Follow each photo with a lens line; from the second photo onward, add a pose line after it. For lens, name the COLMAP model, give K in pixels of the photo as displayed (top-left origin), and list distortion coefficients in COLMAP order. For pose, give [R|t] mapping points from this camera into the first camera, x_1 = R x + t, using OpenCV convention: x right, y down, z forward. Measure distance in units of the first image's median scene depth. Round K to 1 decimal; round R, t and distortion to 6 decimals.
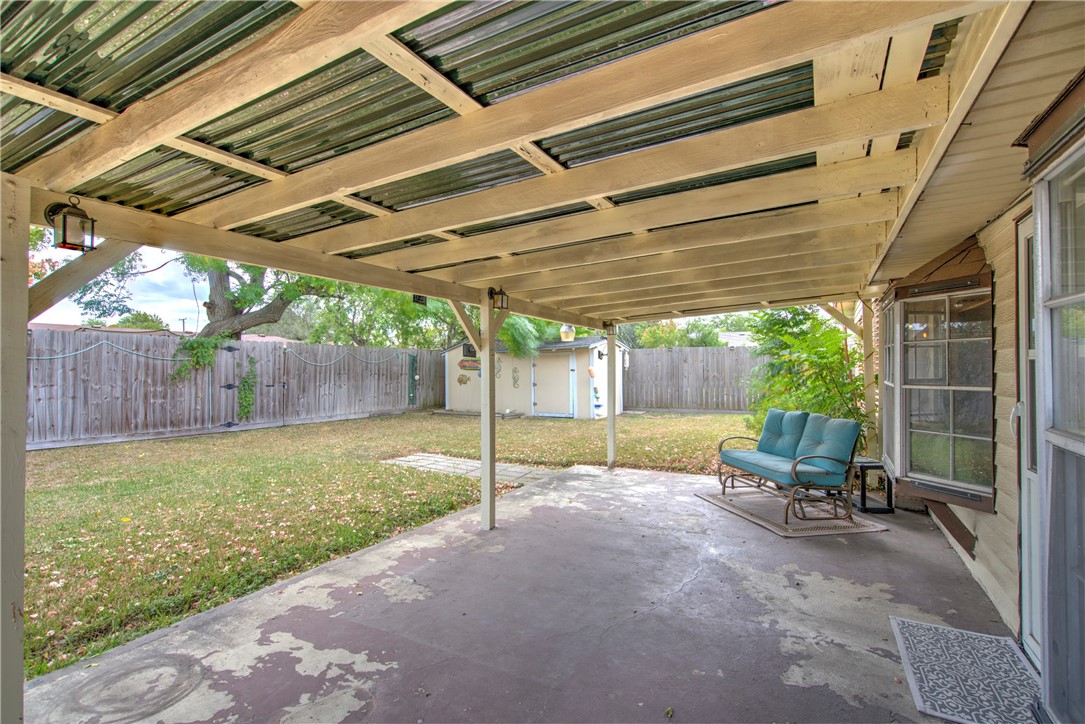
lens RADIAL K [[508.3, 0, 542.5], [0, 508.3, 362.0], [0, 0, 1]] dist [0.000006, -0.000003]
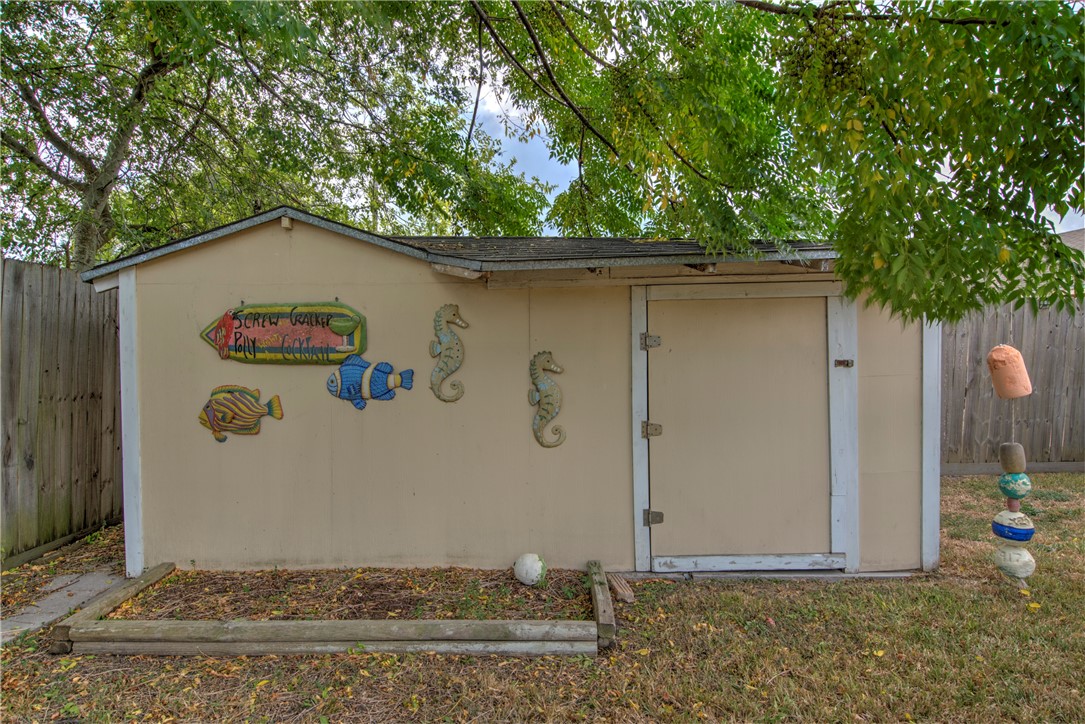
lens RADIAL K [[617.7, 0, 542.5], [0, 617.7, 362.0], [0, 0, 1]] dist [0.000371, 0.000020]
pose [[0.867245, -0.006638, 0.497837, -0.185026], [-0.002615, 0.999837, 0.017887, 0.010735], [-0.497874, -0.016814, 0.867086, 0.779930]]
